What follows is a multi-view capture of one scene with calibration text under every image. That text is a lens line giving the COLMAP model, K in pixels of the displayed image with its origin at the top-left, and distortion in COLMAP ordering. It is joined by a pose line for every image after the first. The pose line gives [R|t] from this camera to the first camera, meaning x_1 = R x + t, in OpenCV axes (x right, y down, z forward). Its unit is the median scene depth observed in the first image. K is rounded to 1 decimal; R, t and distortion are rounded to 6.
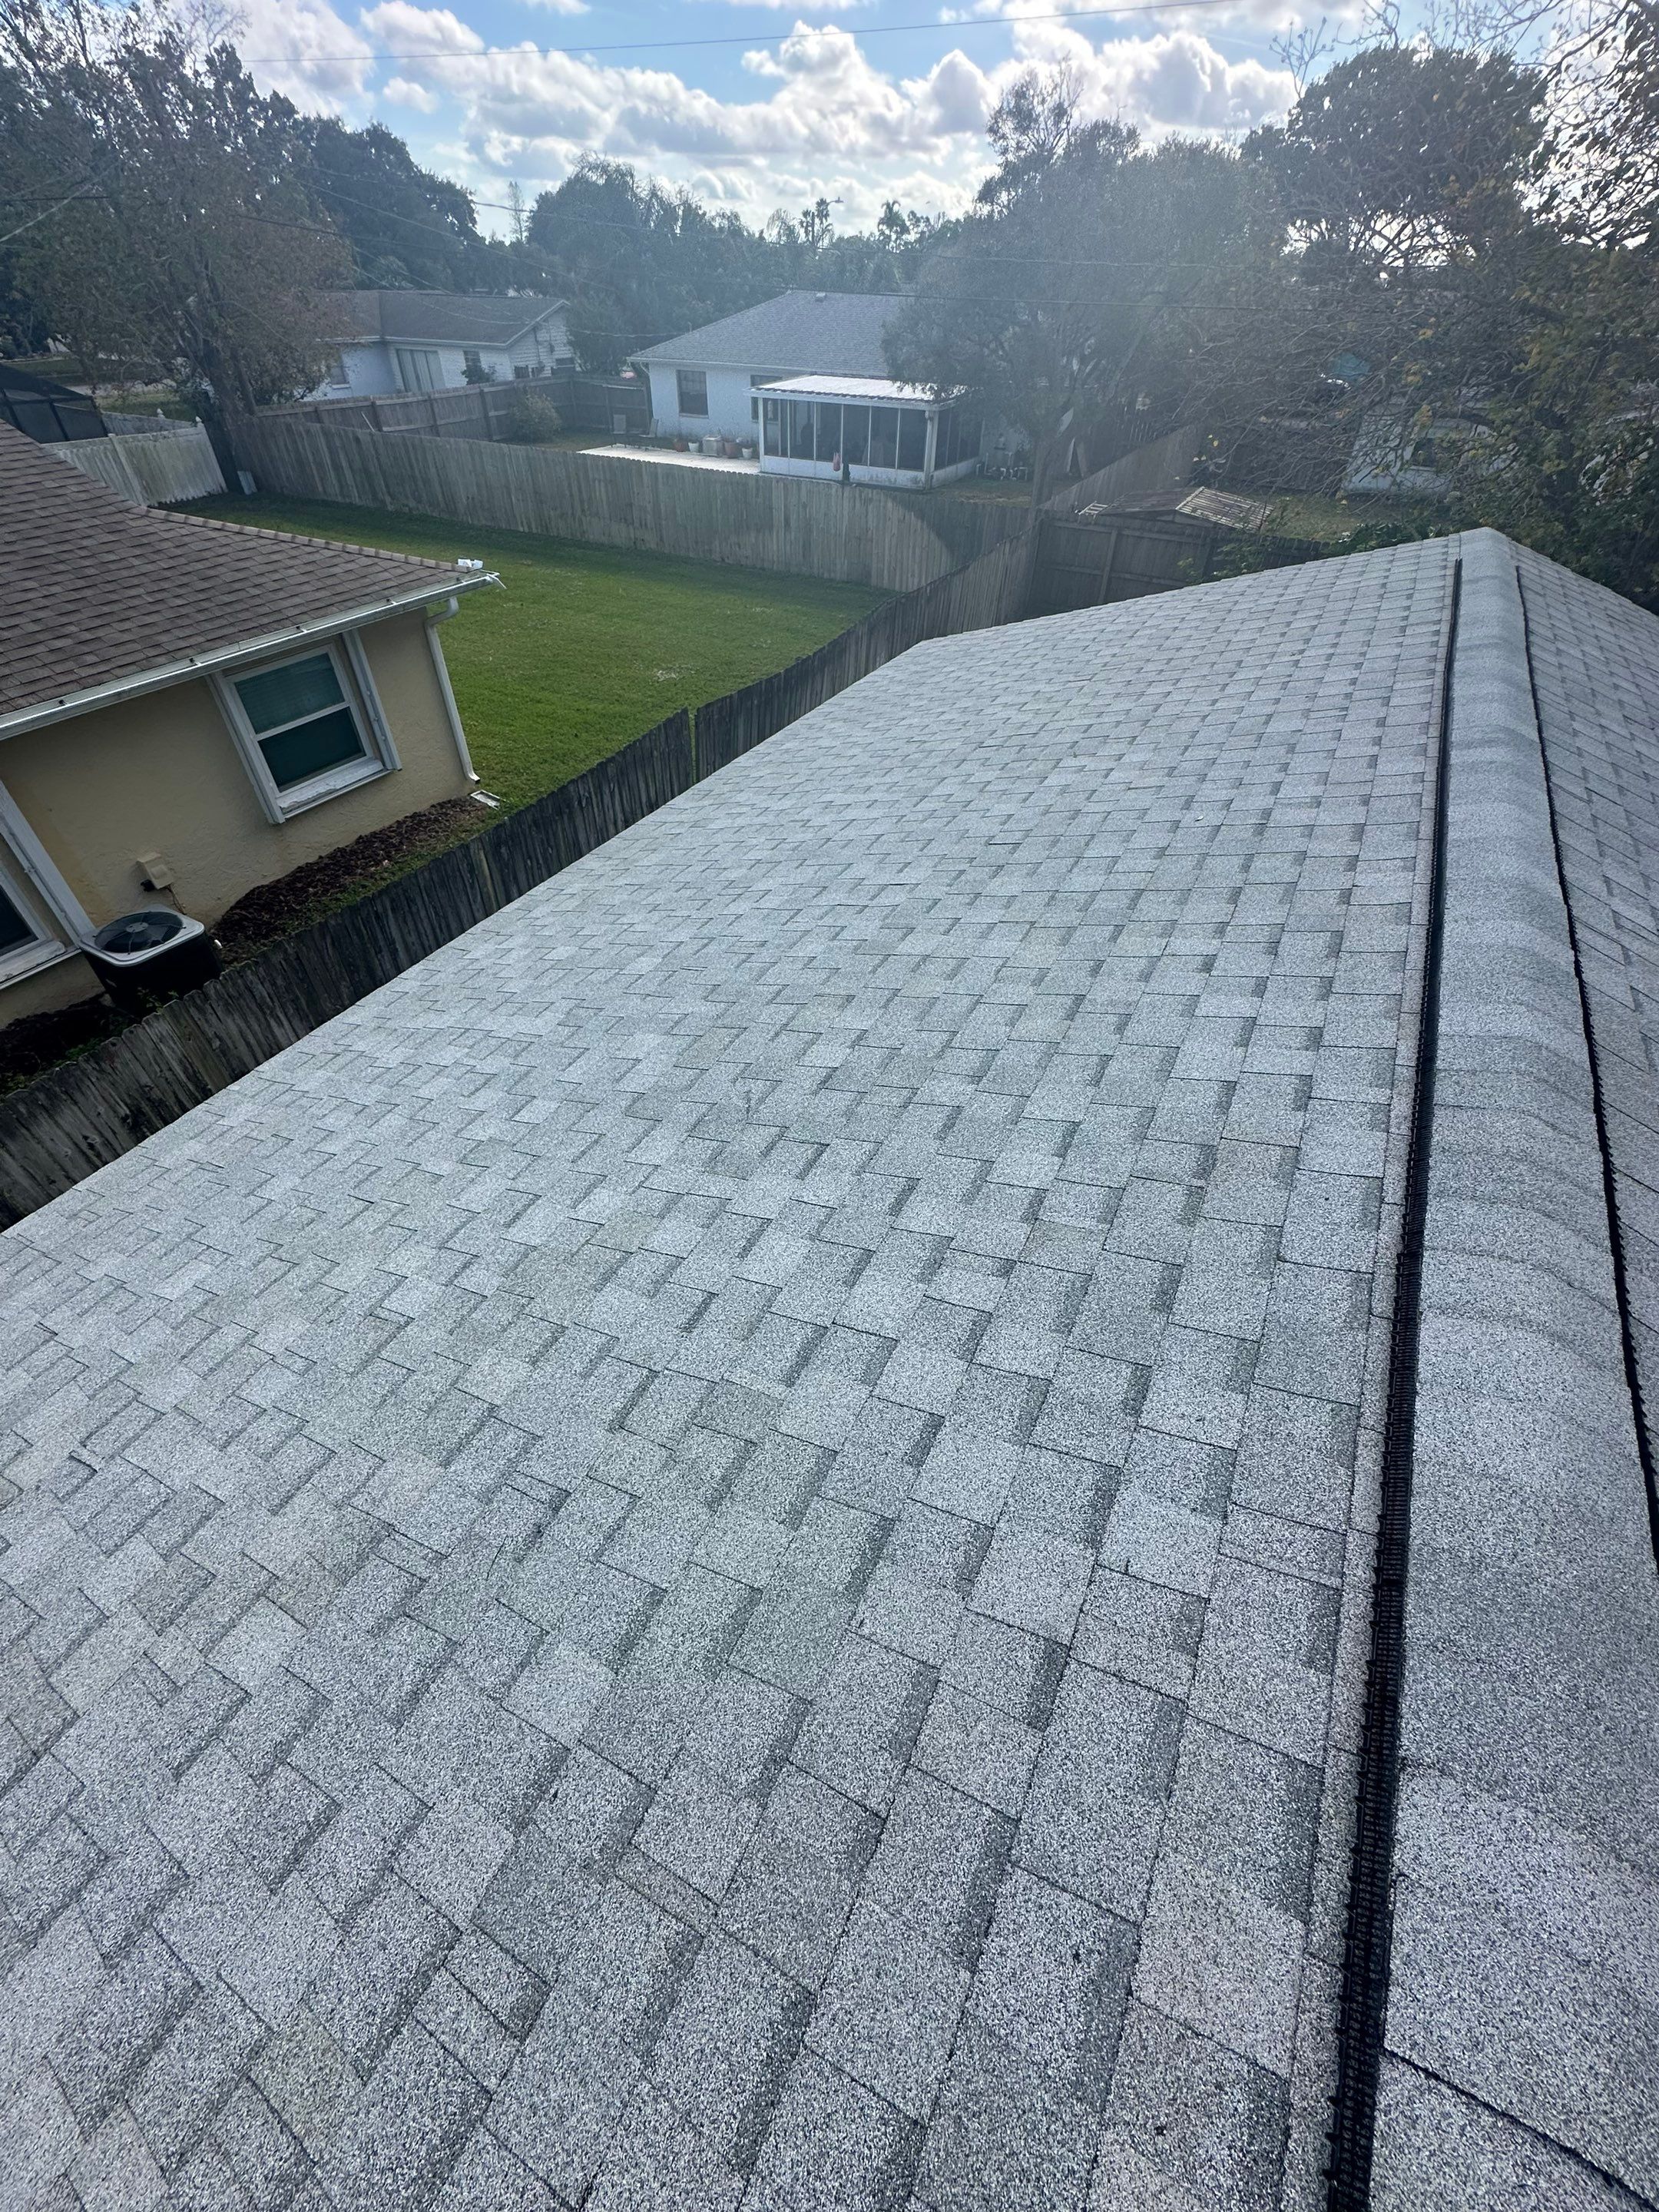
lens RADIAL K [[880.3, 0, 830.6], [0, 880.3, 1105.6], [0, 0, 1]] dist [-0.001637, 0.000289]
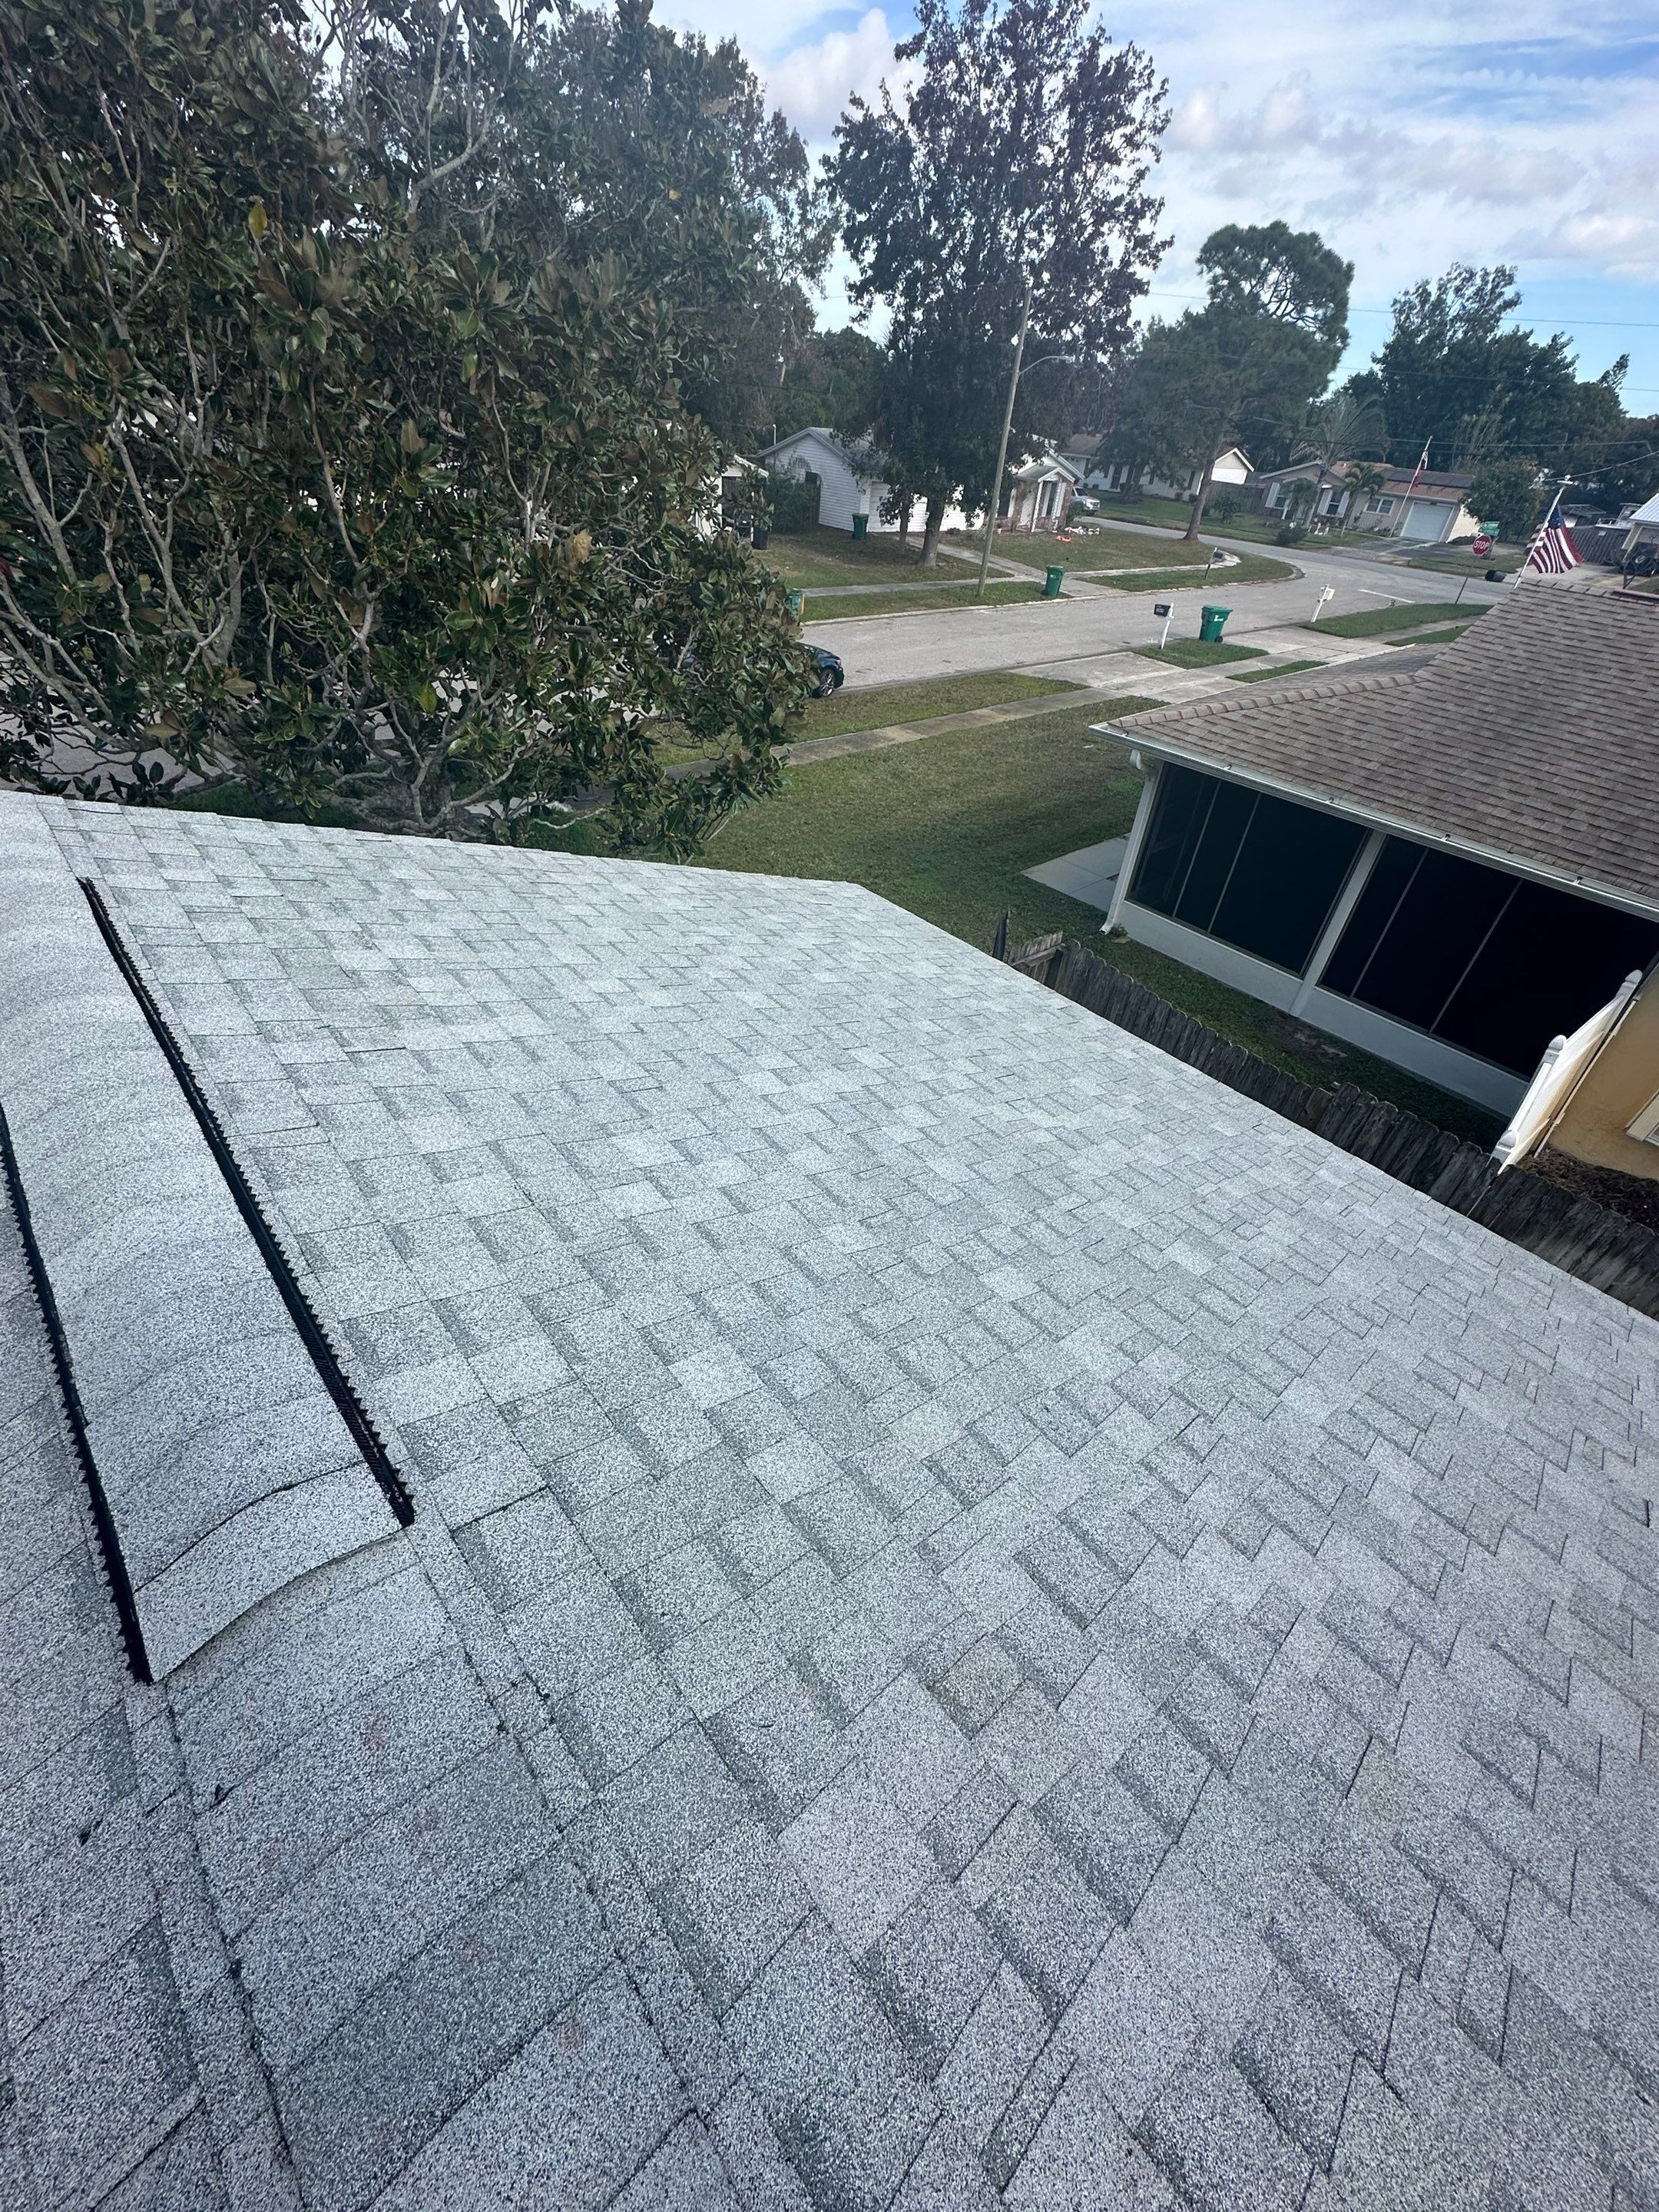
lens RADIAL K [[880.3, 0, 833.5], [0, 880.3, 1101.5], [0, 0, 1]] dist [-0.001637, 0.000289]
pose [[-0.351104, 0.553867, -0.754955, 0.046891], [-0.698821, 0.381634, 0.604982, 0.228751], [0.623197, 0.739991, 0.253061, -0.262793]]
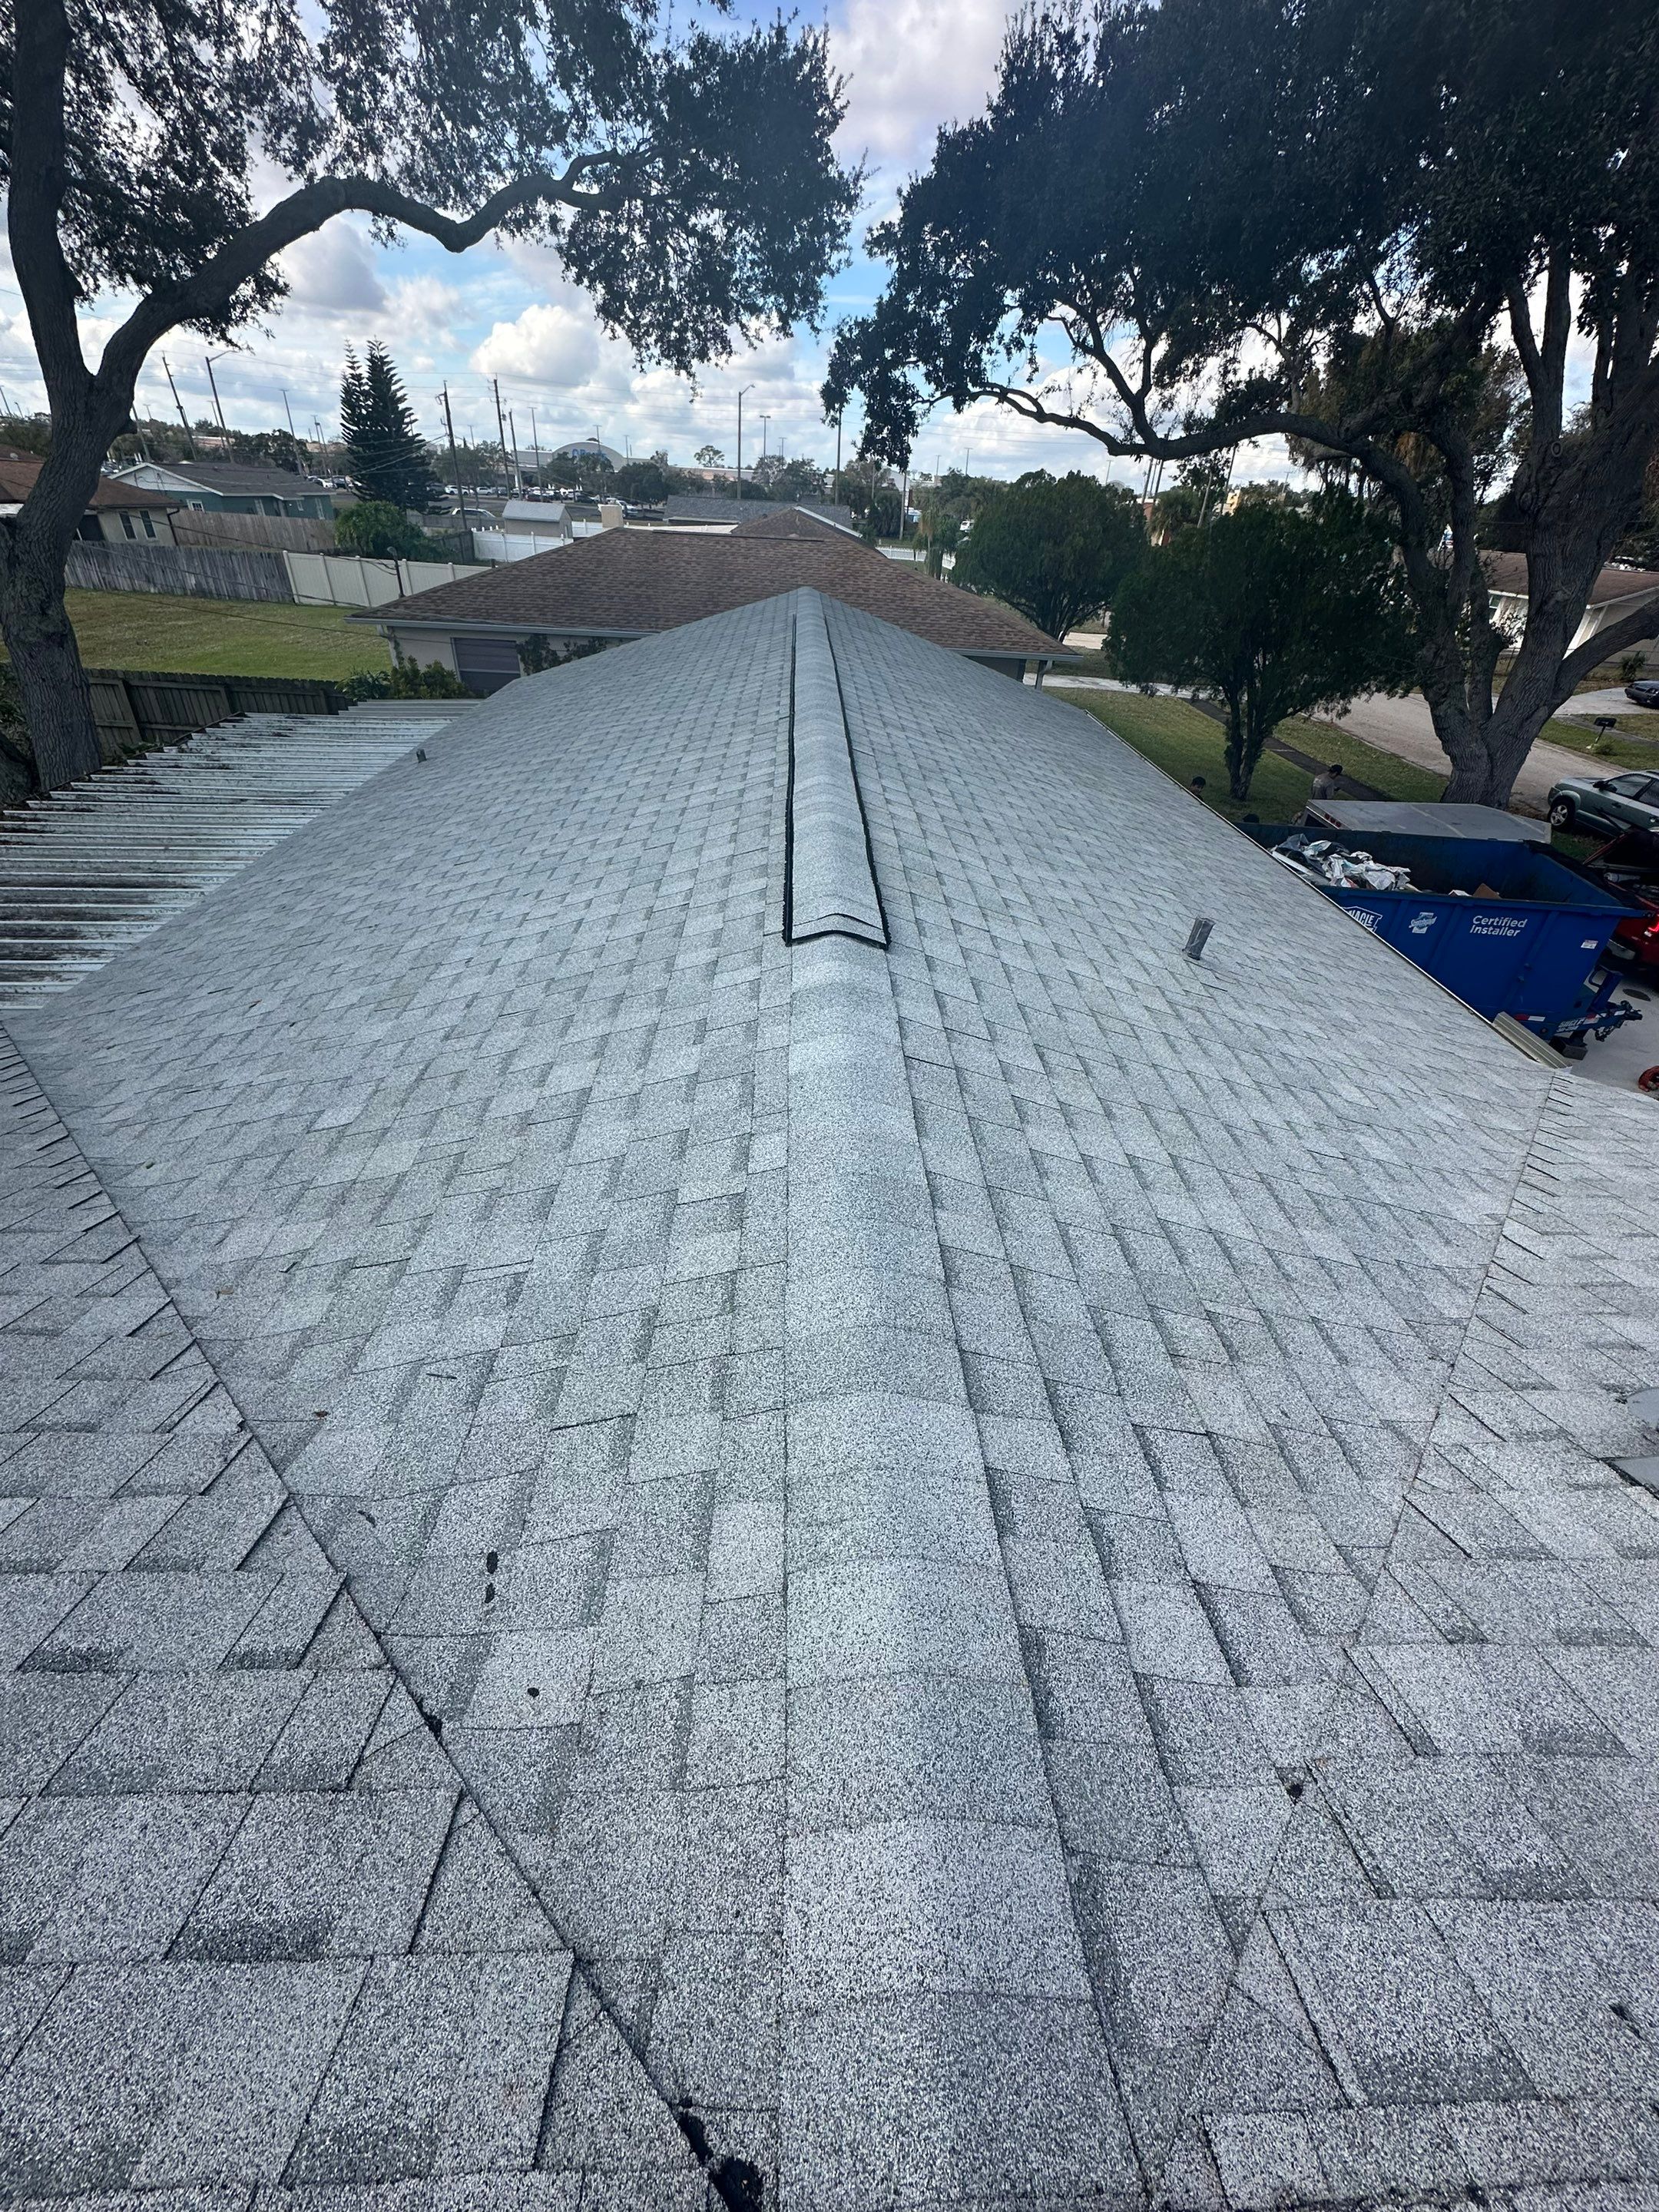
lens RADIAL K [[880.3, 0, 830.0], [0, 880.3, 1103.5], [0, 0, 1]] dist [-0.001637, 0.000289]
pose [[-0.495557, -0.531759, 0.686772, 0.161735], [0.554671, 0.414722, 0.721350, 0.273773], [-0.668404, 0.738403, 0.089433, -0.209814]]
